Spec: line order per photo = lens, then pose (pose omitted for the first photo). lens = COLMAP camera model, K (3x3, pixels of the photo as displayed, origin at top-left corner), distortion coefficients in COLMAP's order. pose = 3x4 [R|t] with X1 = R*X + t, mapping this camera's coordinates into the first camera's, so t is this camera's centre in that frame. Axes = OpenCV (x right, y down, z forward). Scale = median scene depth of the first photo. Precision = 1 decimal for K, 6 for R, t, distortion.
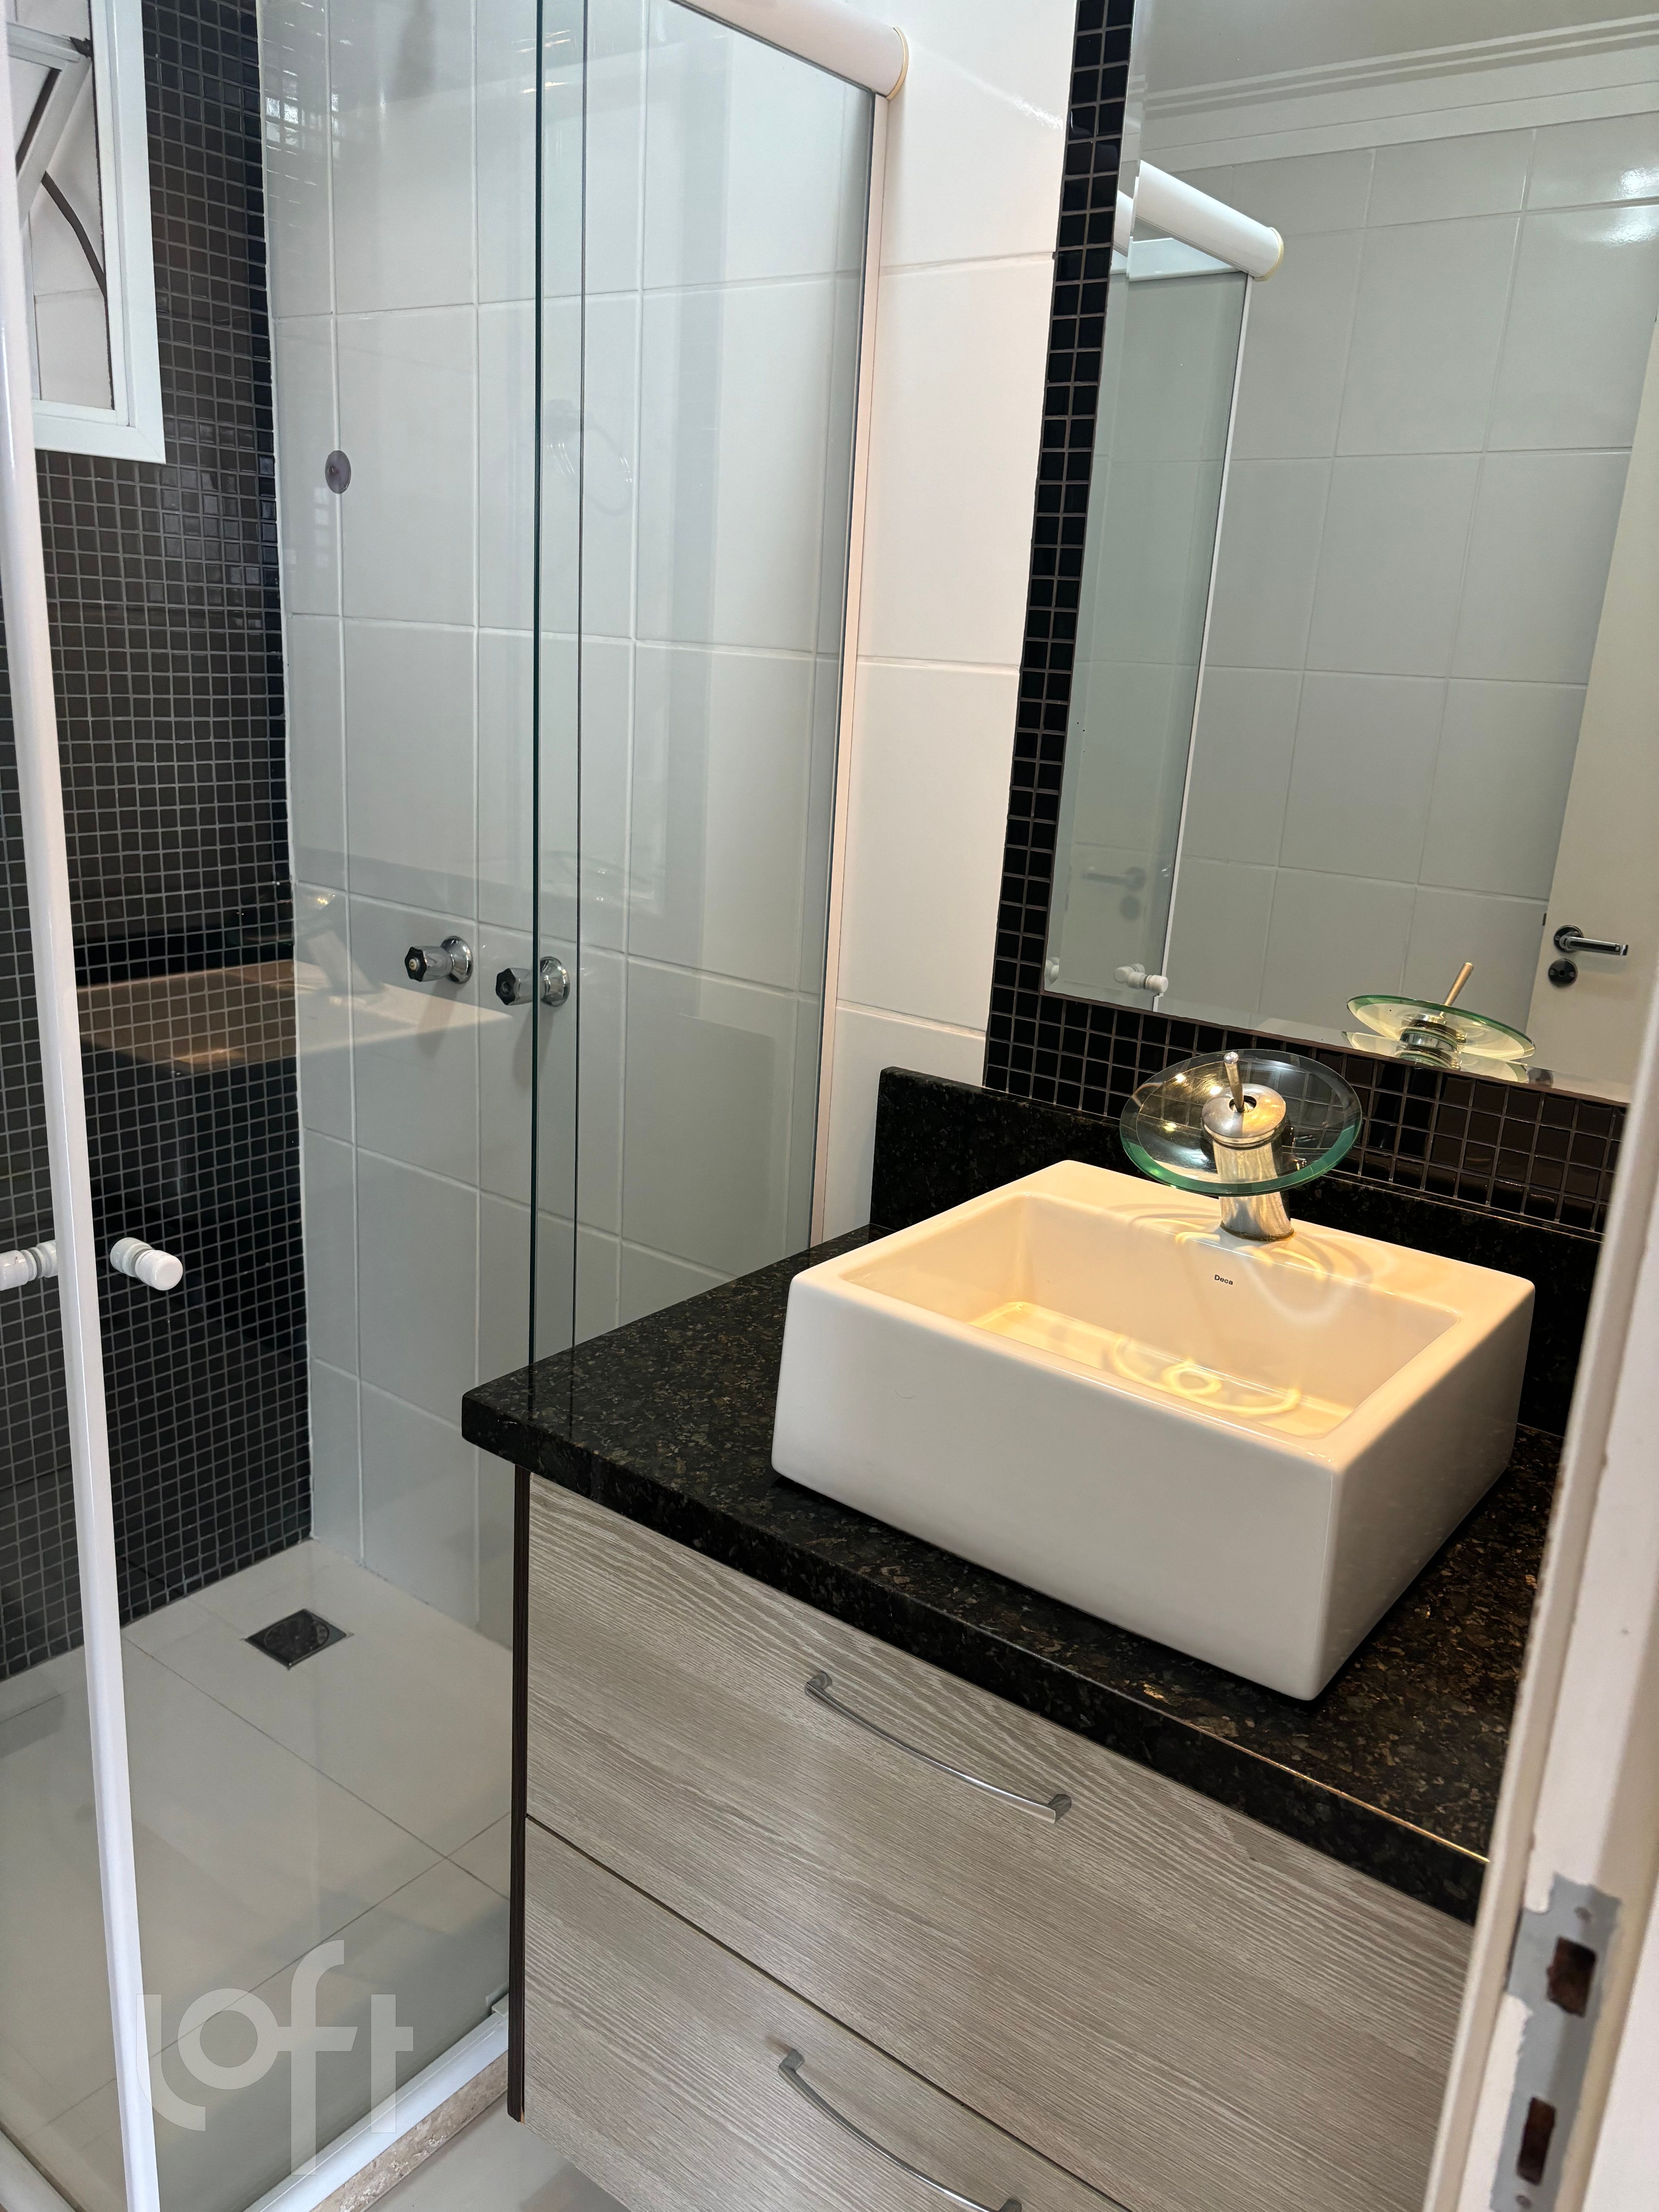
lens RADIAL K [[1665.9, 0, 829.5], [0, 1665.9, 1106.0], [0, 0, 1]] dist [0.008083, -0.006695]
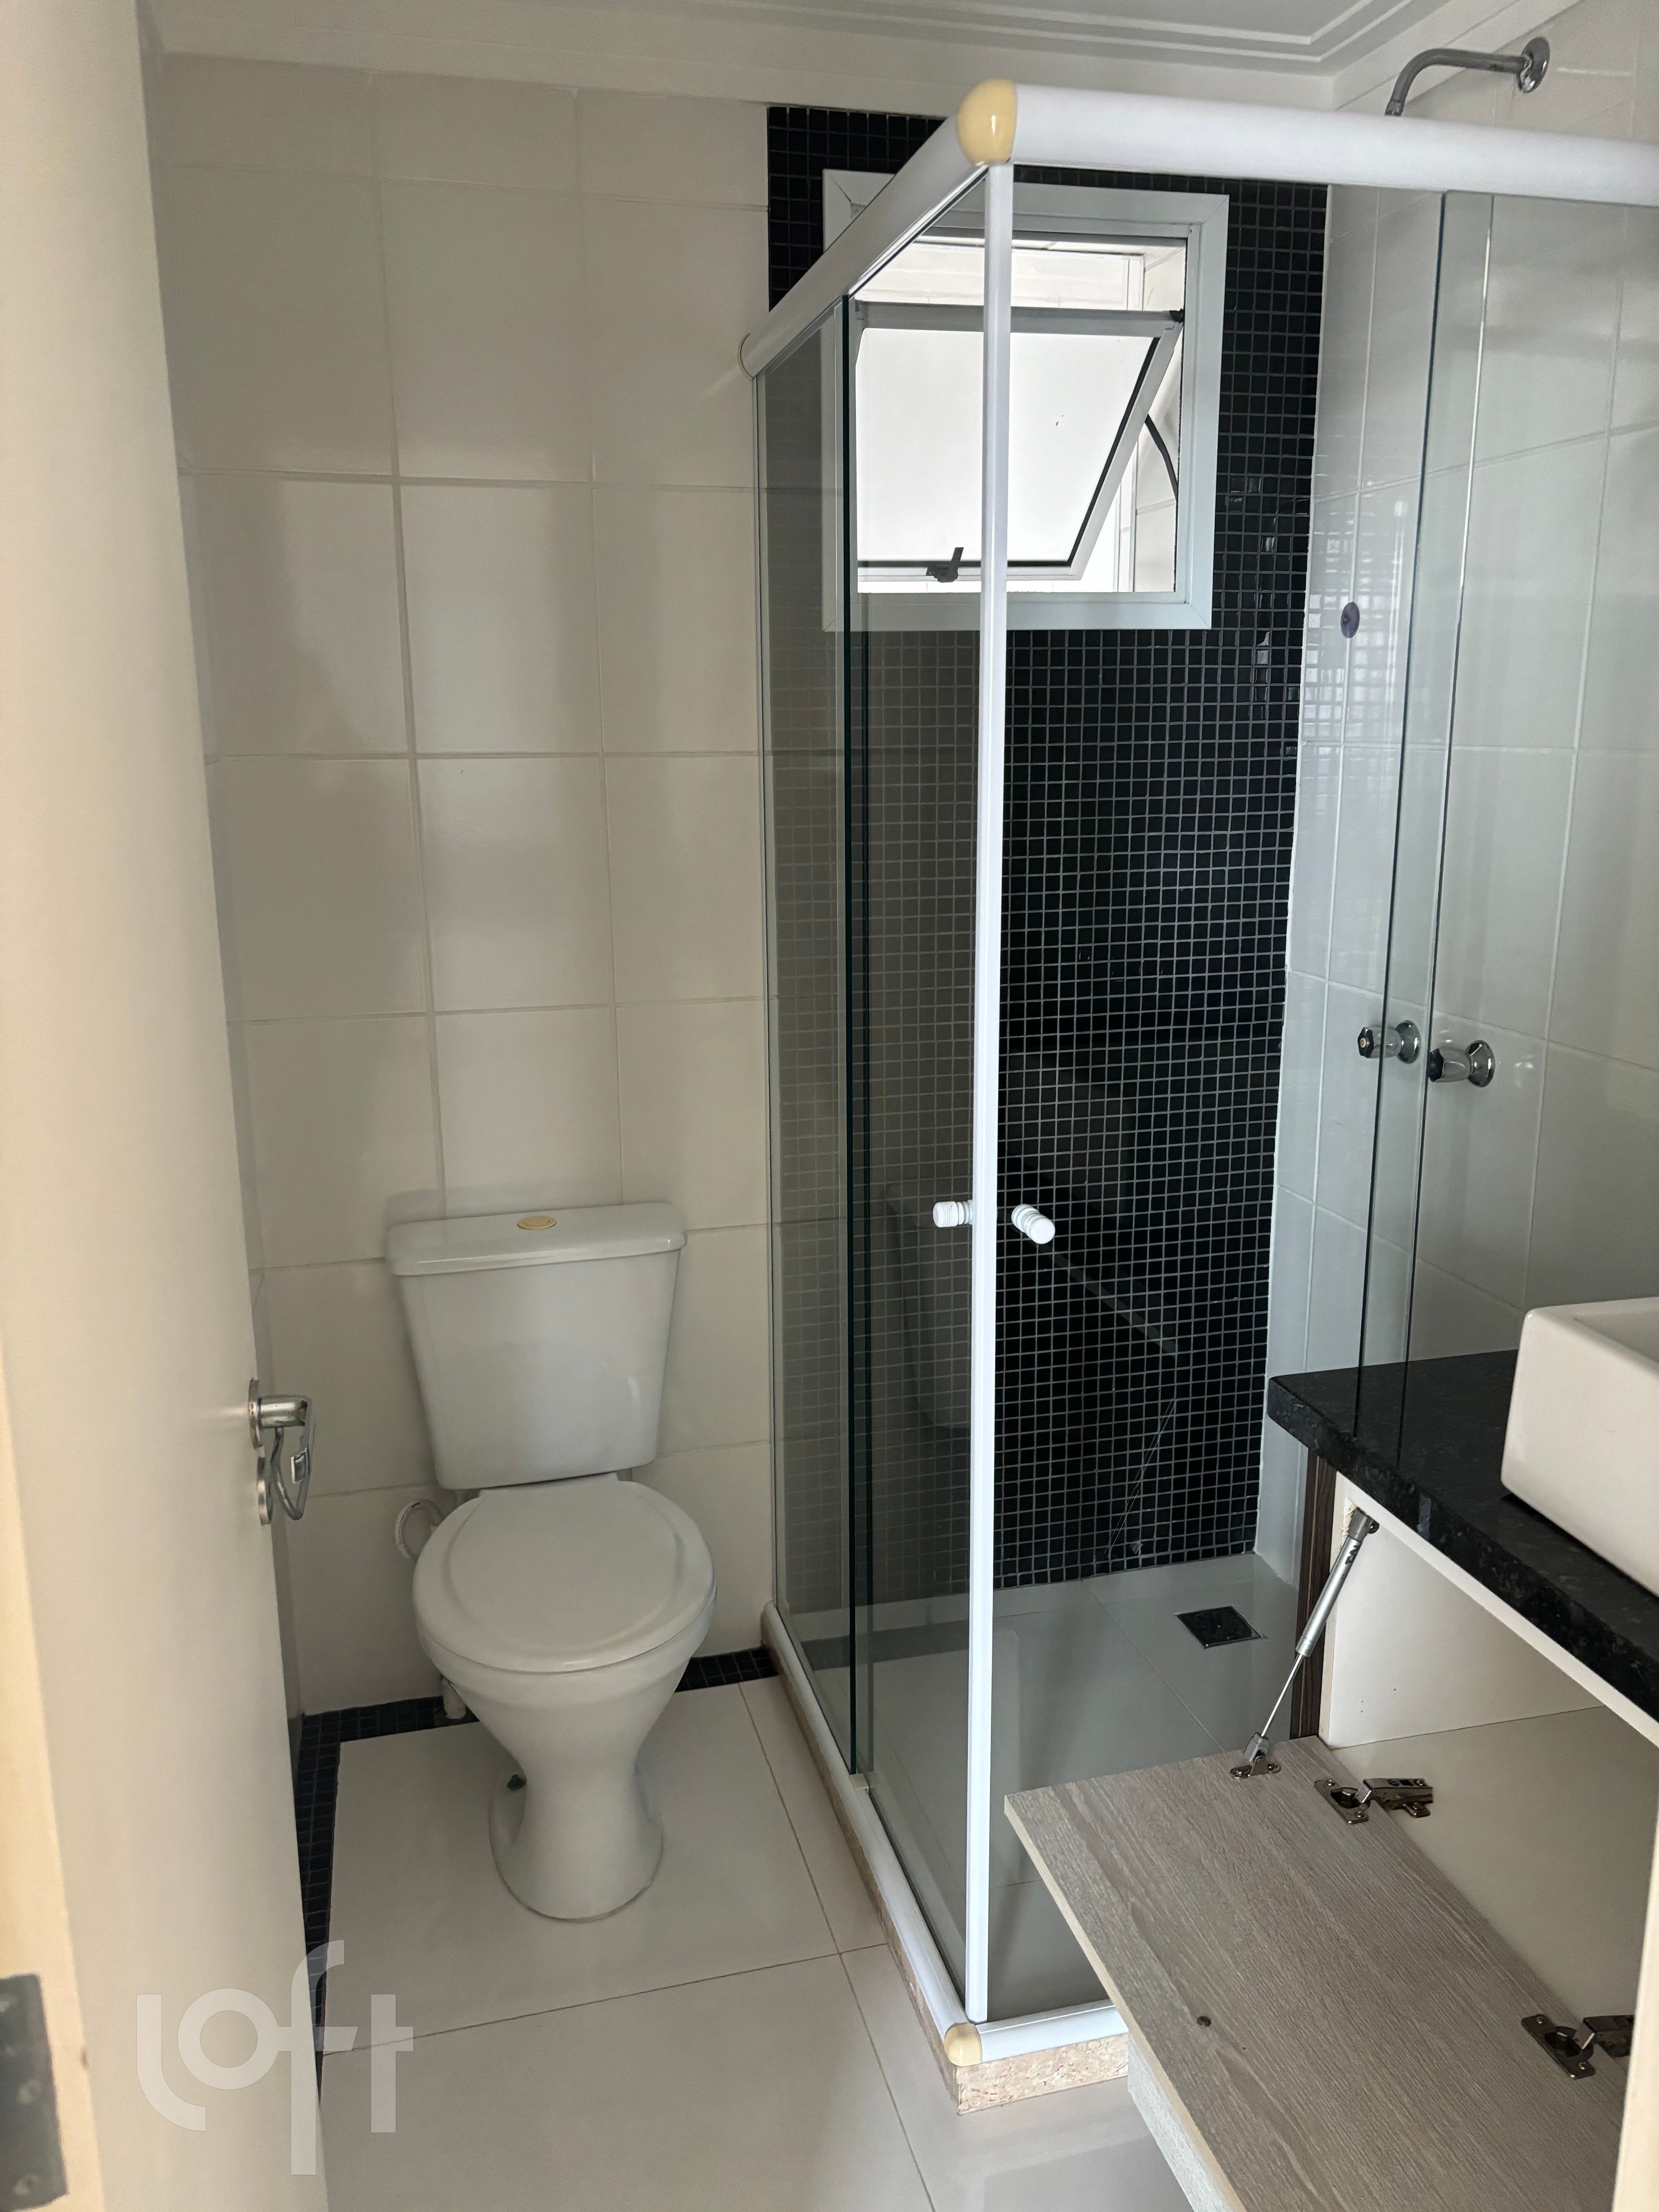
lens RADIAL K [[1665.9, 0, 829.5], [0, 1665.9, 1106.0], [0, 0, 1]] dist [0.008083, -0.006695]
pose [[0.783360, 0.078879, -0.616542, 0.163323], [-0.119491, 0.992524, -0.024841, 0.028259], [0.609974, 0.093131, 0.786930, -0.104101]]
